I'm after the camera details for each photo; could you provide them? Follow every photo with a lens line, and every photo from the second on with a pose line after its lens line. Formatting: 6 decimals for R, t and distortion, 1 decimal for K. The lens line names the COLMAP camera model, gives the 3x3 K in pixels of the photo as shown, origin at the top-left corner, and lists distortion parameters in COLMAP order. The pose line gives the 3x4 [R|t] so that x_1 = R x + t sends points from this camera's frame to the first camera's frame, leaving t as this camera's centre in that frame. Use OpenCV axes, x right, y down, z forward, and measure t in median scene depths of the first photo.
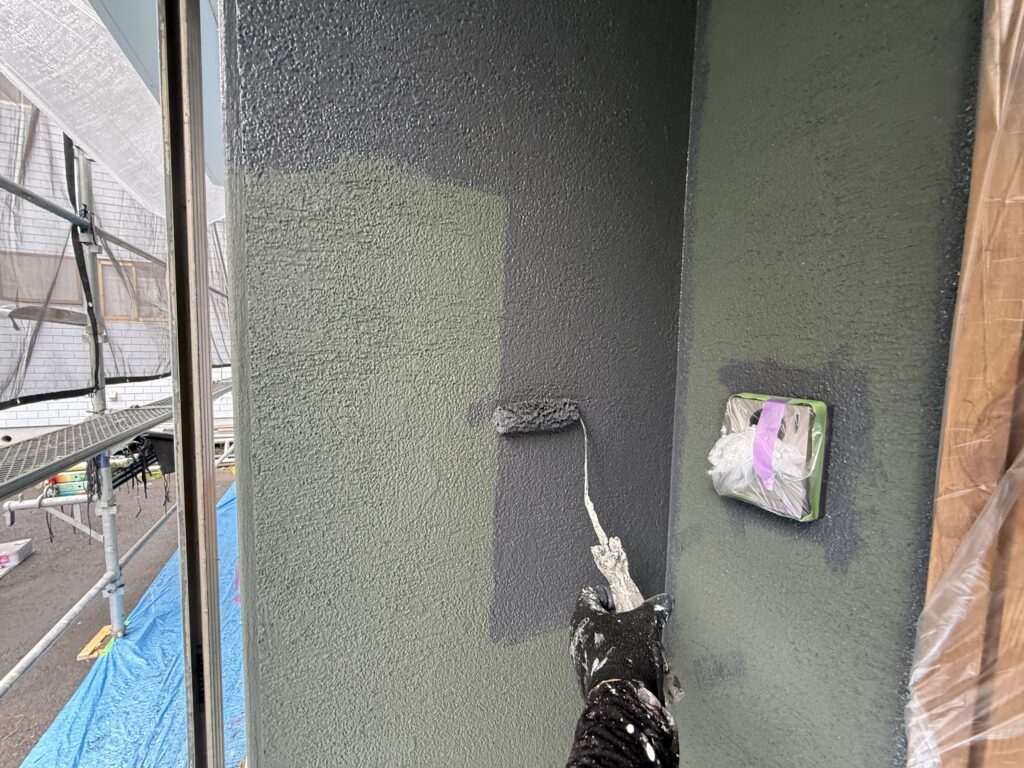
lens RADIAL K [[406.8, 0, 510.0], [0, 406.8, 386.8], [0, 0, 1]] dist [-0.007364, 0.000303]
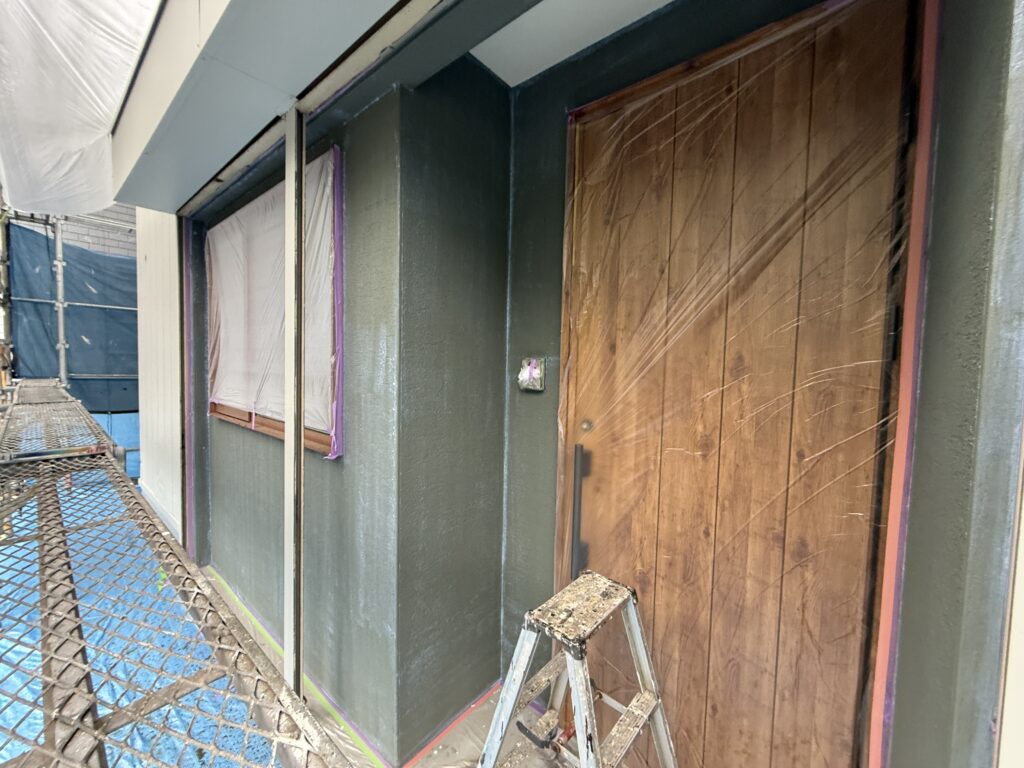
lens RADIAL K [[406.8, 0, 508.2], [0, 406.8, 385.2], [0, 0, 1]] dist [-0.007364, 0.000303]
pose [[0.902379, -0.021043, 0.430430, -1.076190], [0.031514, 0.999355, -0.017210, 0.306912], [-0.429790, 0.029094, 0.902460, -2.086075]]
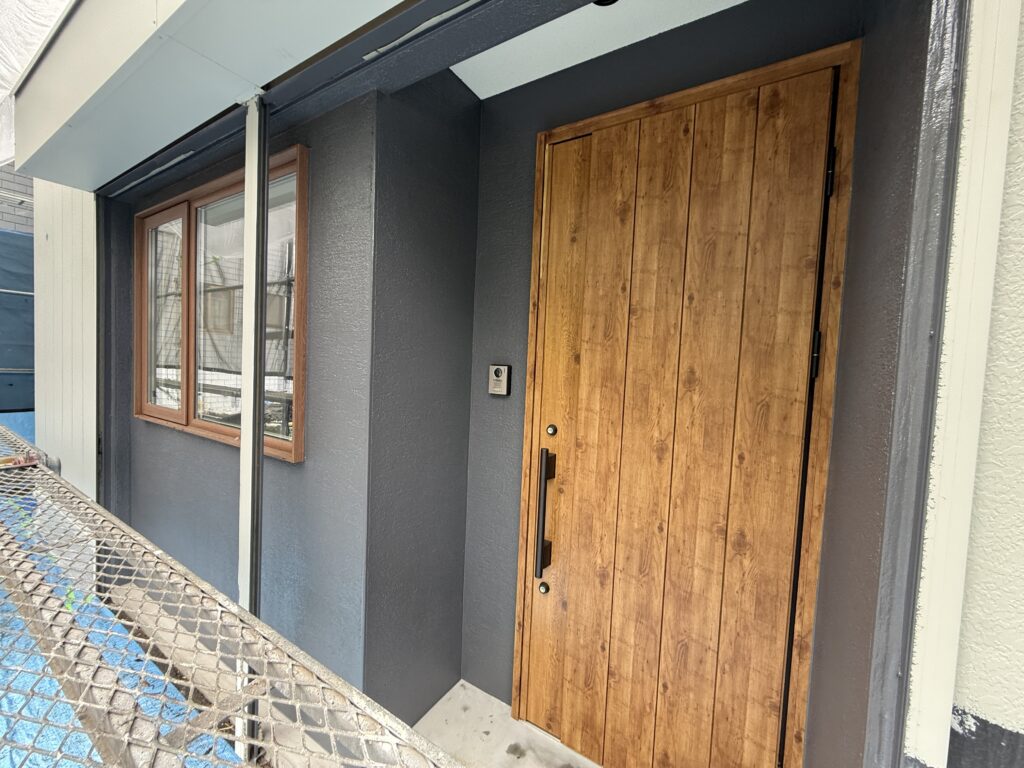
lens RADIAL K [[406.8, 0, 509.0], [0, 406.8, 385.9], [0, 0, 1]] dist [-0.007364, 0.000303]
pose [[0.830448, -0.010727, 0.556993, -1.326698], [0.020485, 0.999726, -0.011289, 0.246350], [-0.556720, 0.020785, 0.830440, -2.071550]]
